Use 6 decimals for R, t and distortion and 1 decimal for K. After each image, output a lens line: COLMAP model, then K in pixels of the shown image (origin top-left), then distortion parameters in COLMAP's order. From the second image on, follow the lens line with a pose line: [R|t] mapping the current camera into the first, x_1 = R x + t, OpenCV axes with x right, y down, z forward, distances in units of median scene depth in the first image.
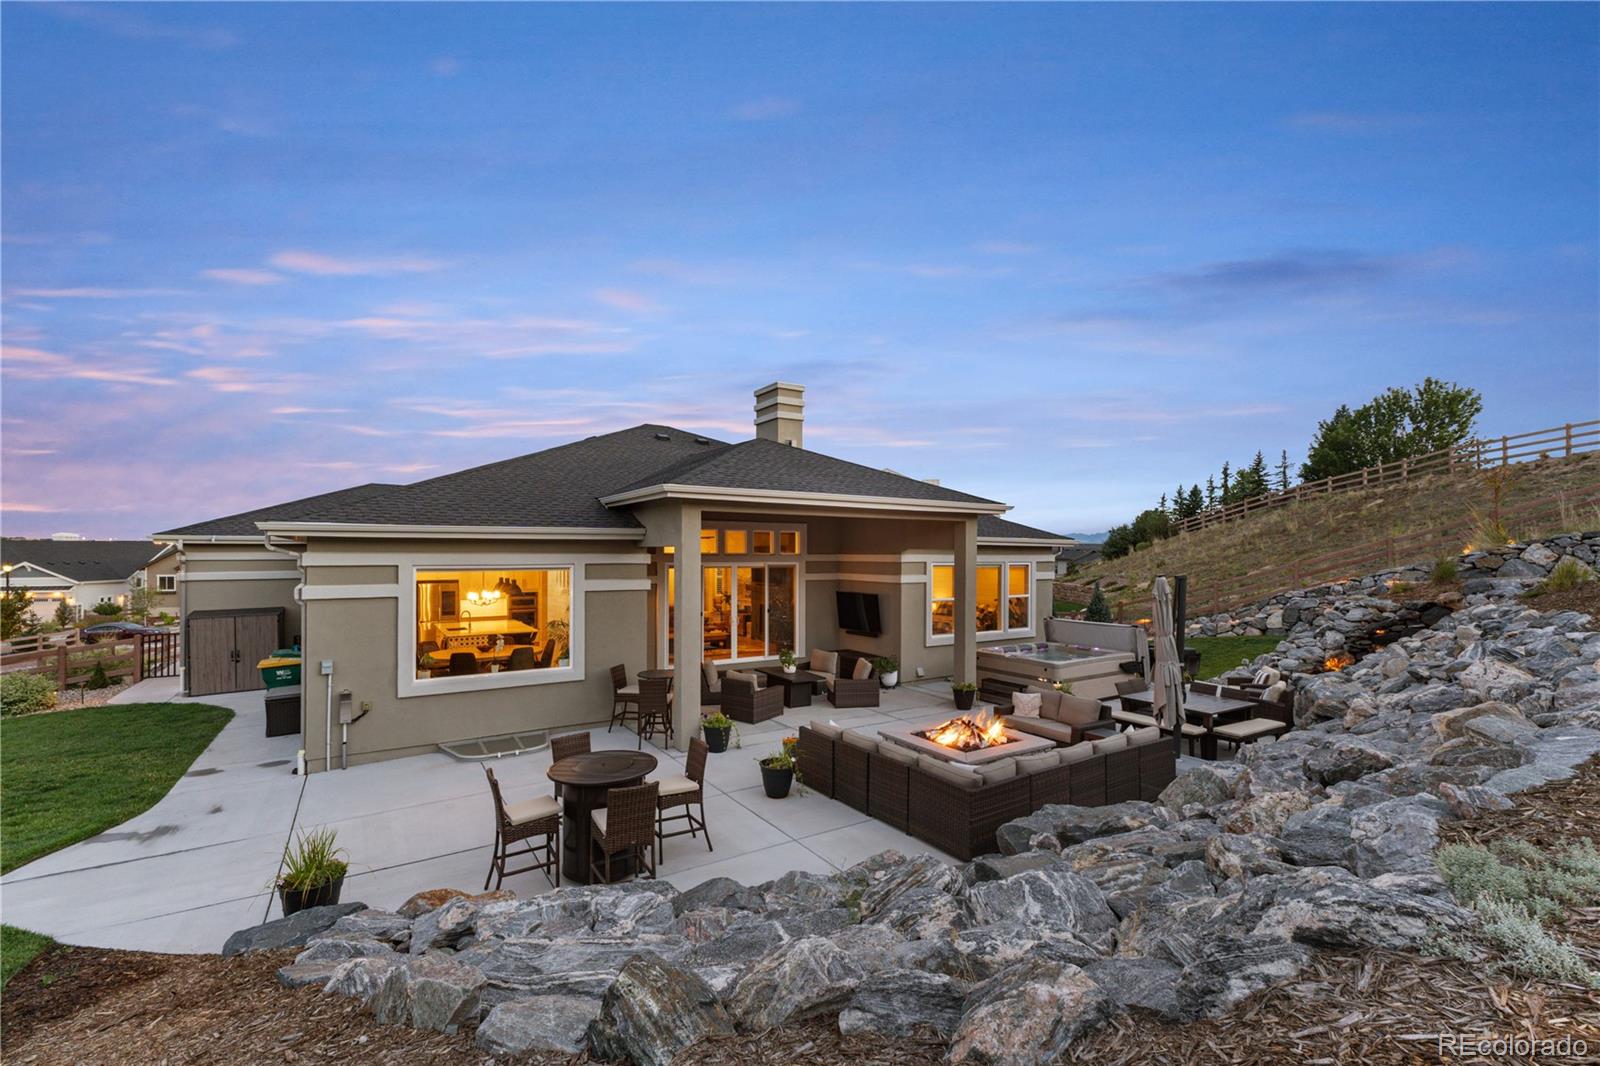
lens RADIAL K [[674.4, 0, 799.4], [0, 674.4, 556.7], [0, 0, 1]] dist [0.001891, 0.000180]
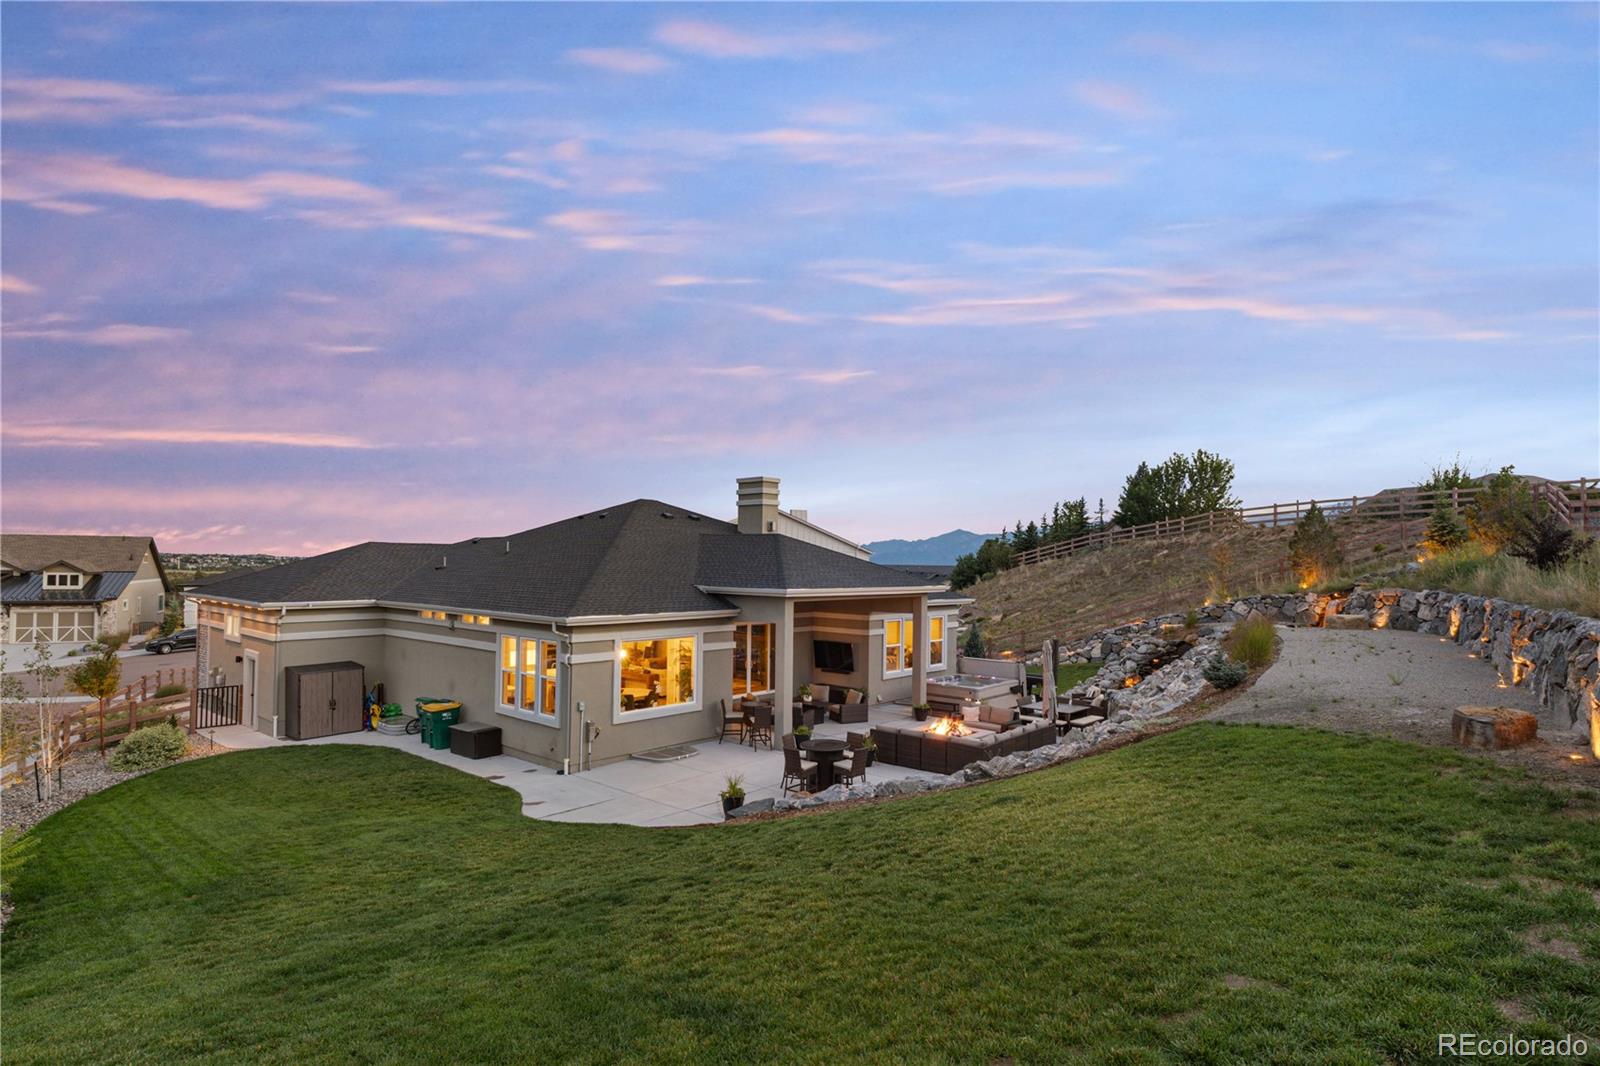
lens RADIAL K [[856.8, 0, 790.7], [0, 856.8, 545.9], [0, 0, 1]] dist [0.000207, 0.000021]
pose [[0.961831, 0.009323, 0.273485, -0.413912], [-0.005140, 0.999859, -0.016005, -0.098661], [-0.273596, 0.013988, 0.961743, -0.566801]]
